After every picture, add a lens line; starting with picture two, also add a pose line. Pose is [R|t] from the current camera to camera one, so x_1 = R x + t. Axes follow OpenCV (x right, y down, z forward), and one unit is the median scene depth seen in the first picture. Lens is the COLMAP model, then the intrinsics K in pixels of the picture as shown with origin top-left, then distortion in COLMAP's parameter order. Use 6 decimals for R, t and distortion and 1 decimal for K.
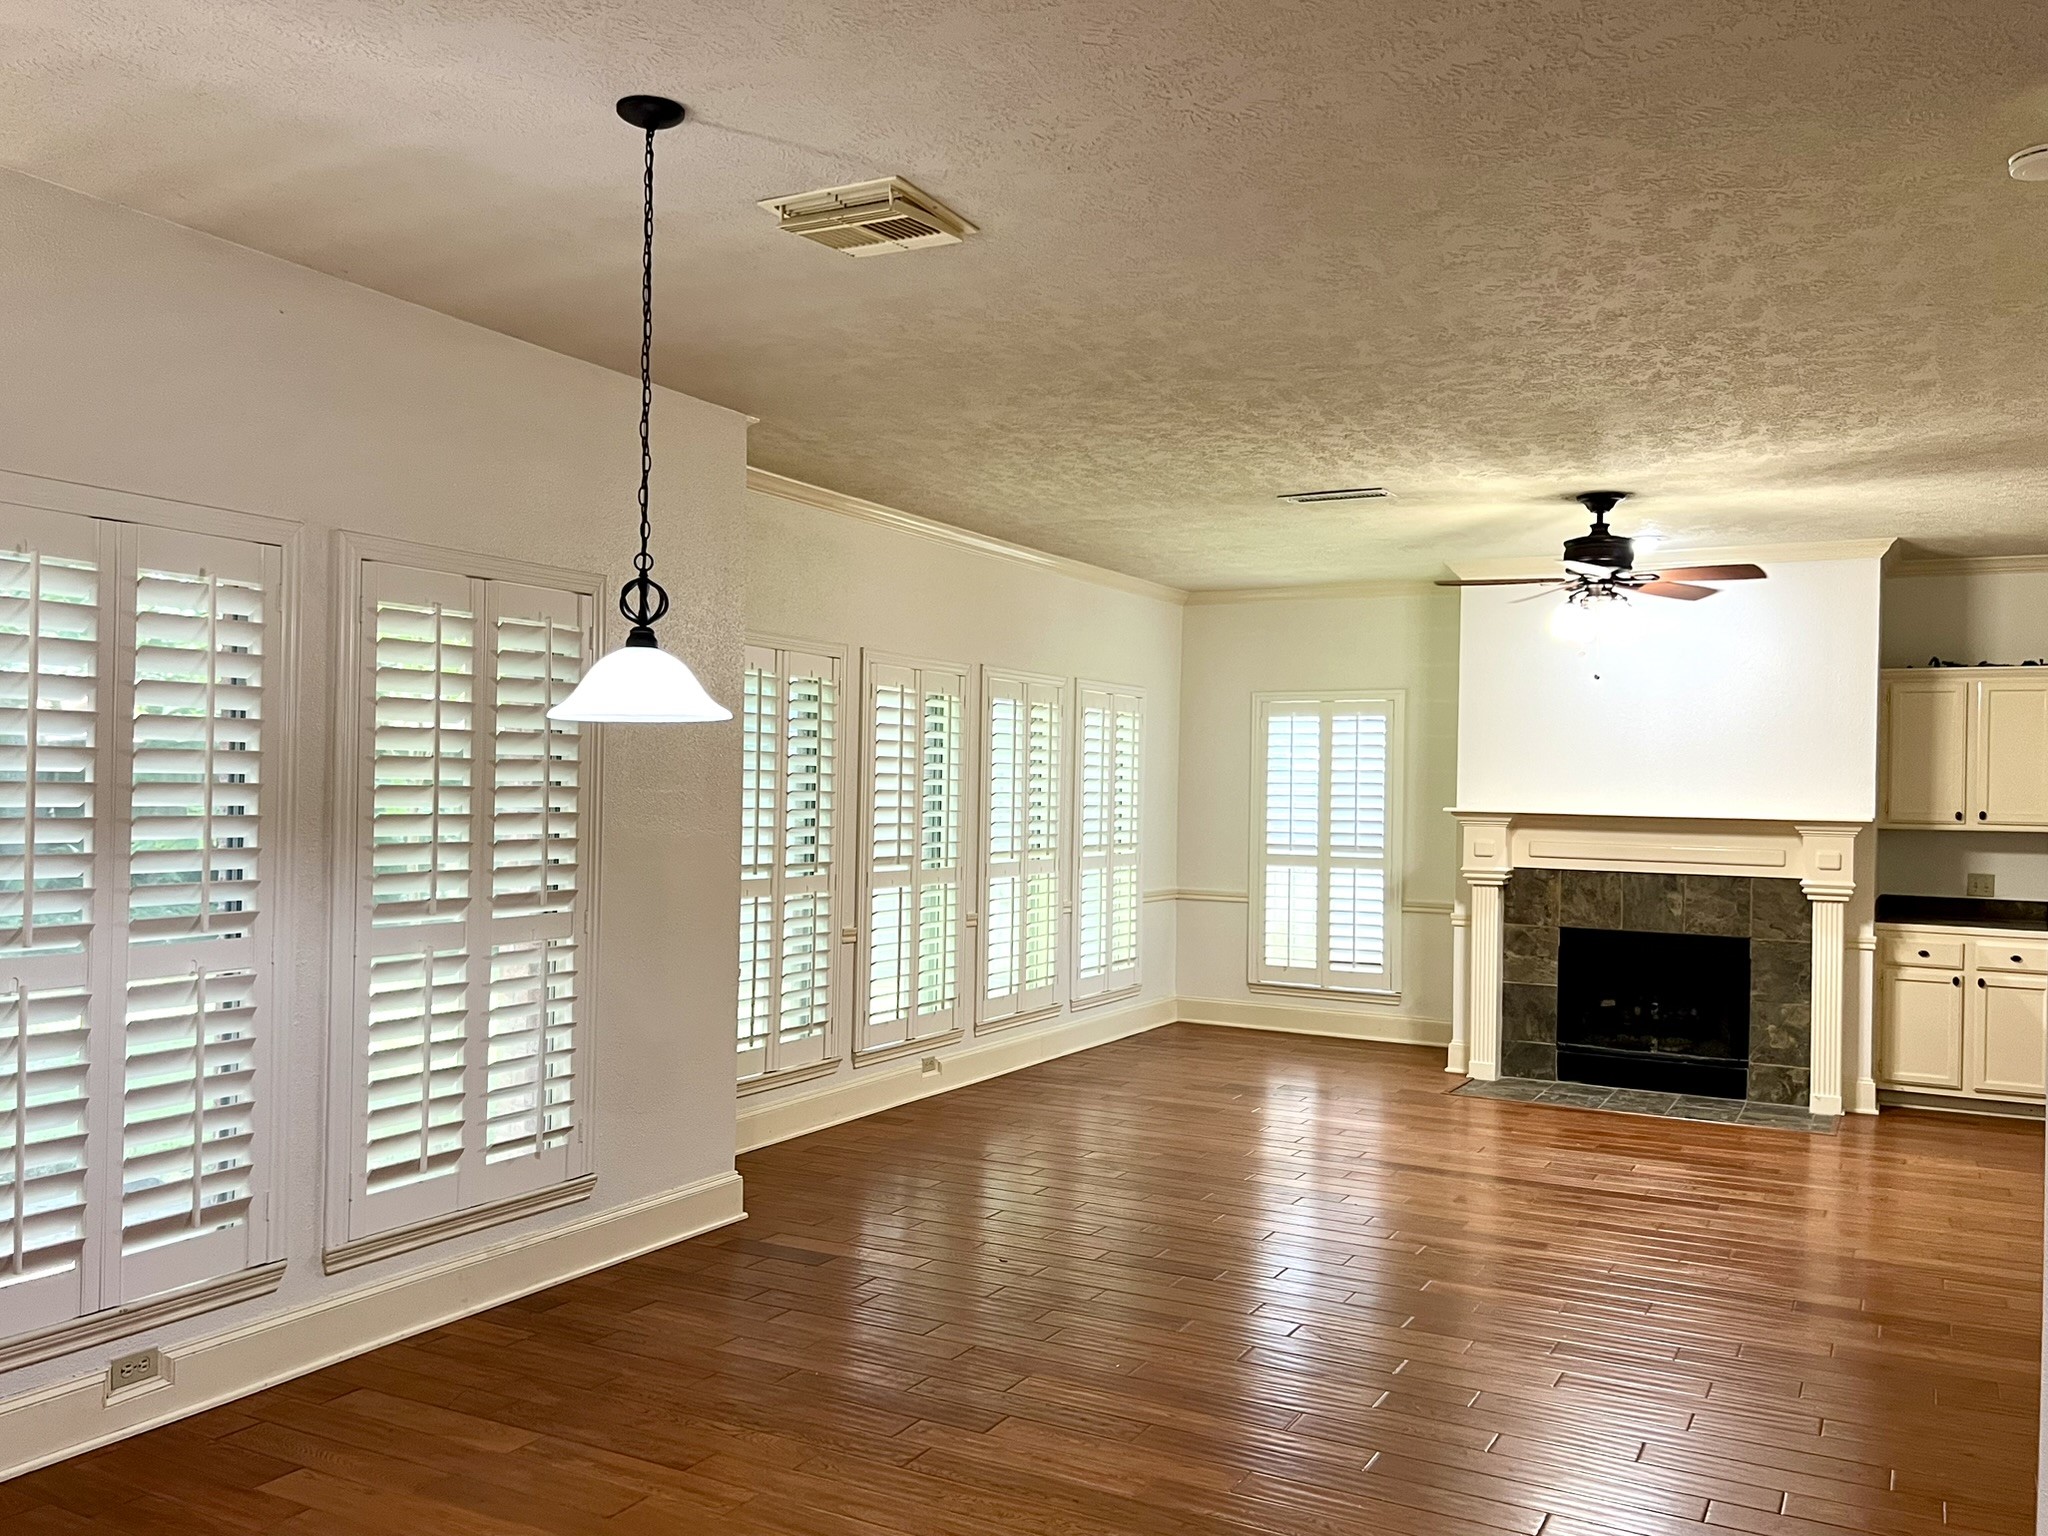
lens RADIAL K [[1582.1, 0, 1024.0], [0, 1582.1, 768.0], [0, 0, 1]] dist [-0.004572, -0.005222]
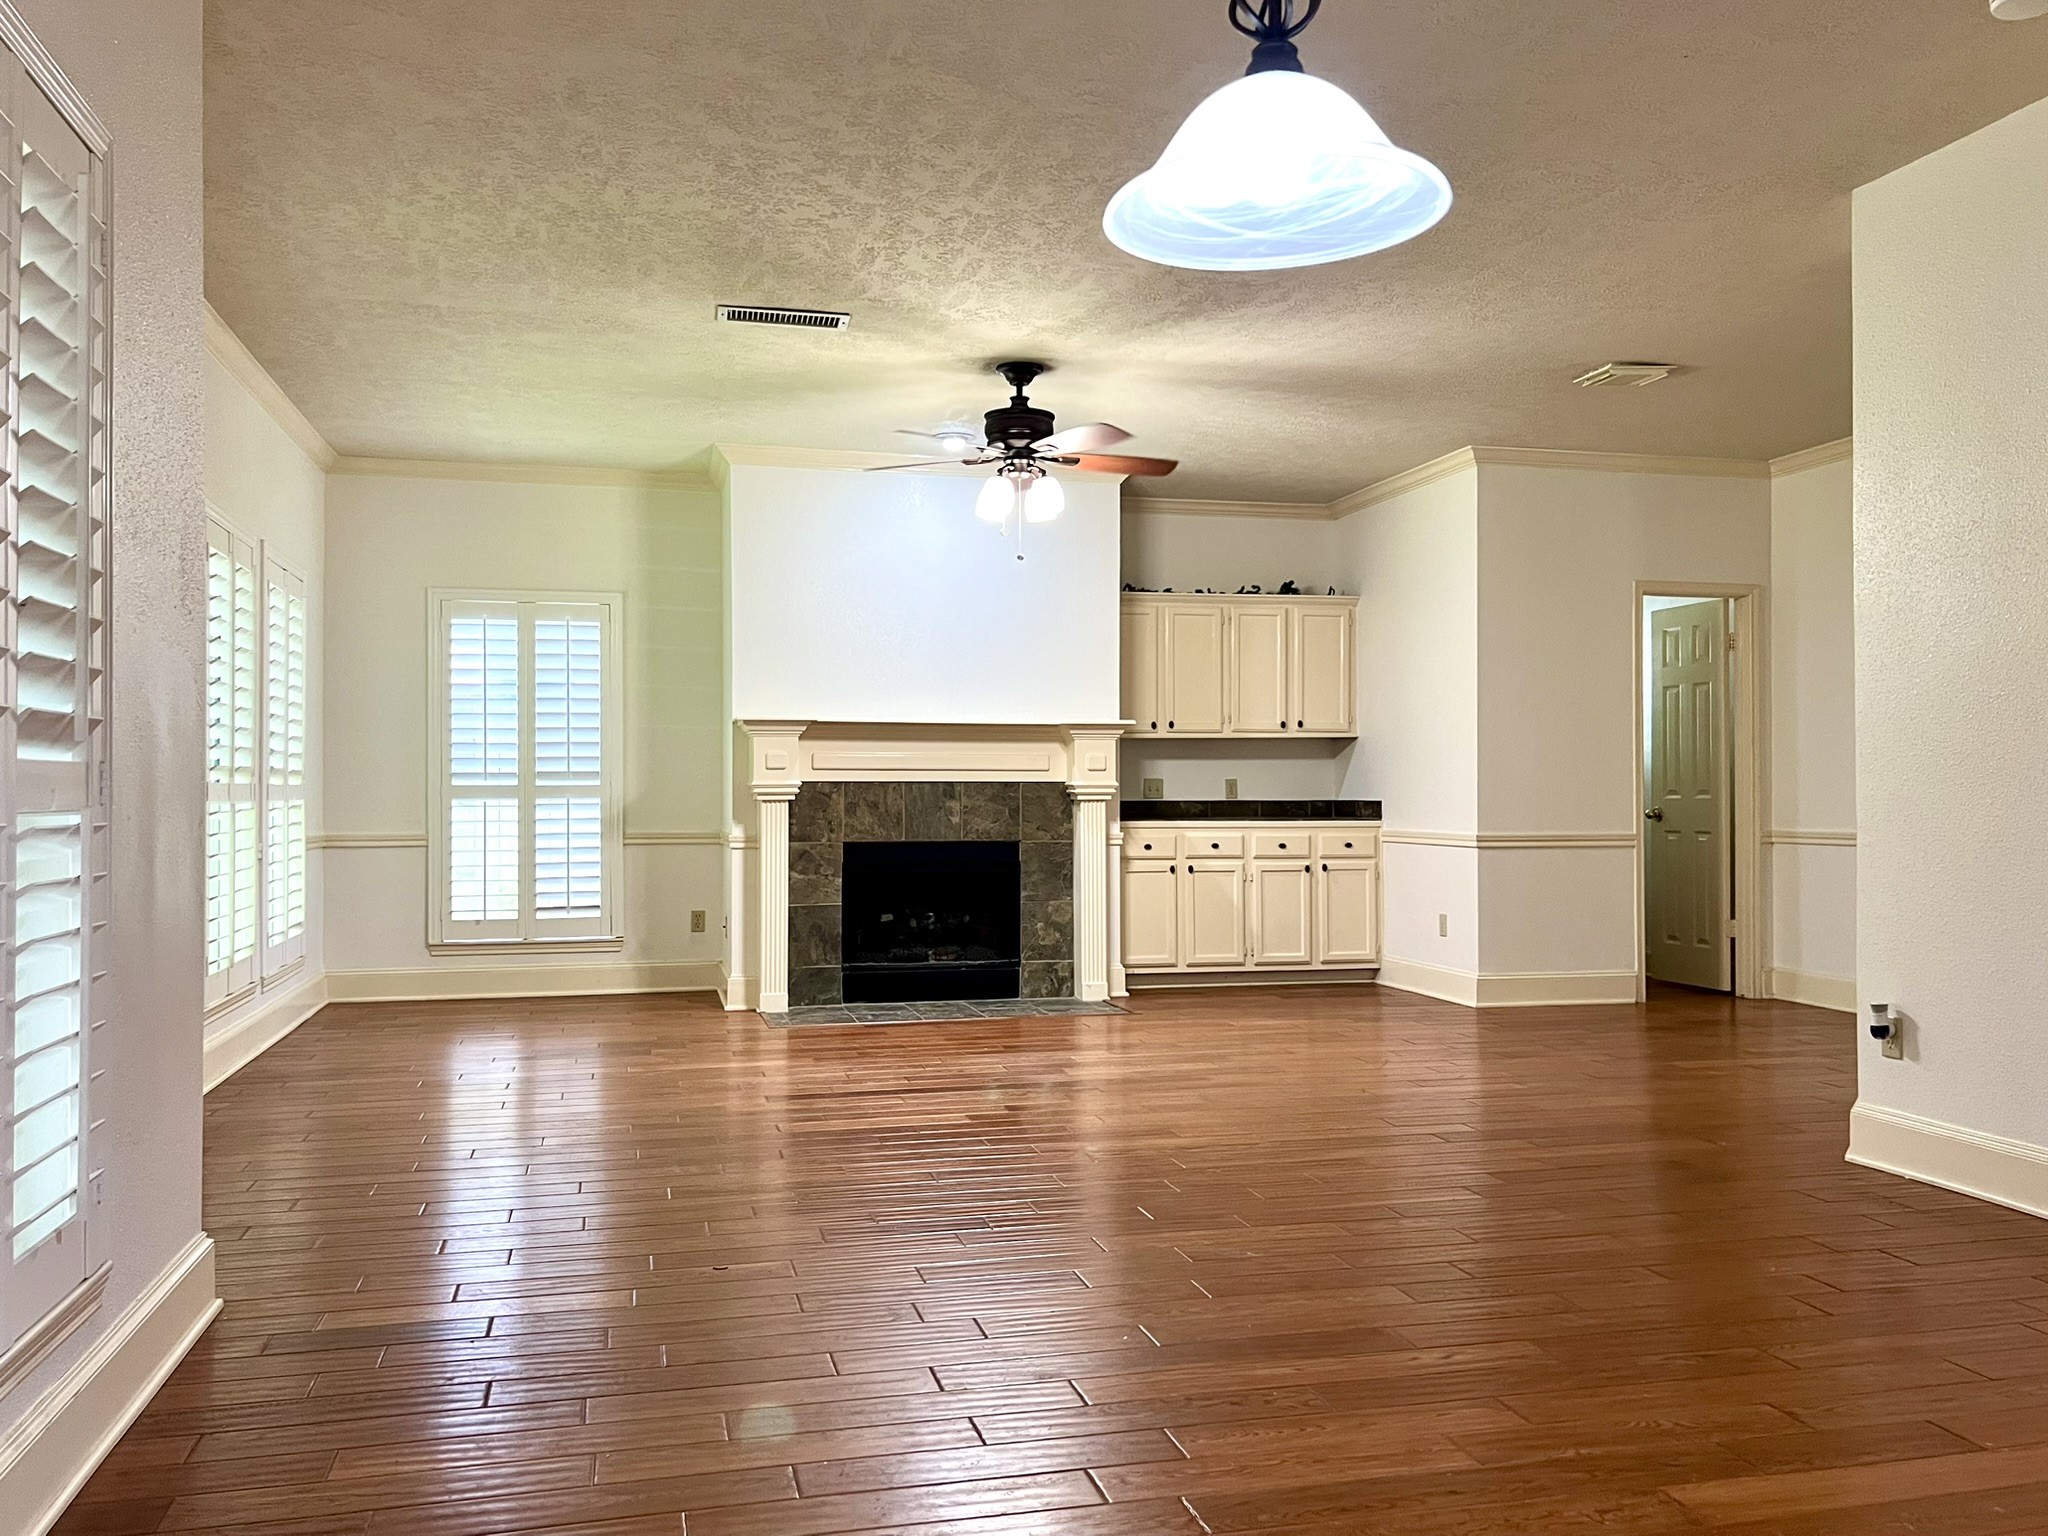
lens RADIAL K [[1579.9, 0, 1024.0], [0, 1579.9, 768.0], [0, 0, 1]] dist [0.090981, -0.001165]
pose [[0.740406, -0.011205, 0.672067, -0.222176], [0.007966, 0.999937, 0.007895, 0.049376], [-0.672113, -0.000492, 0.740448, 0.221917]]
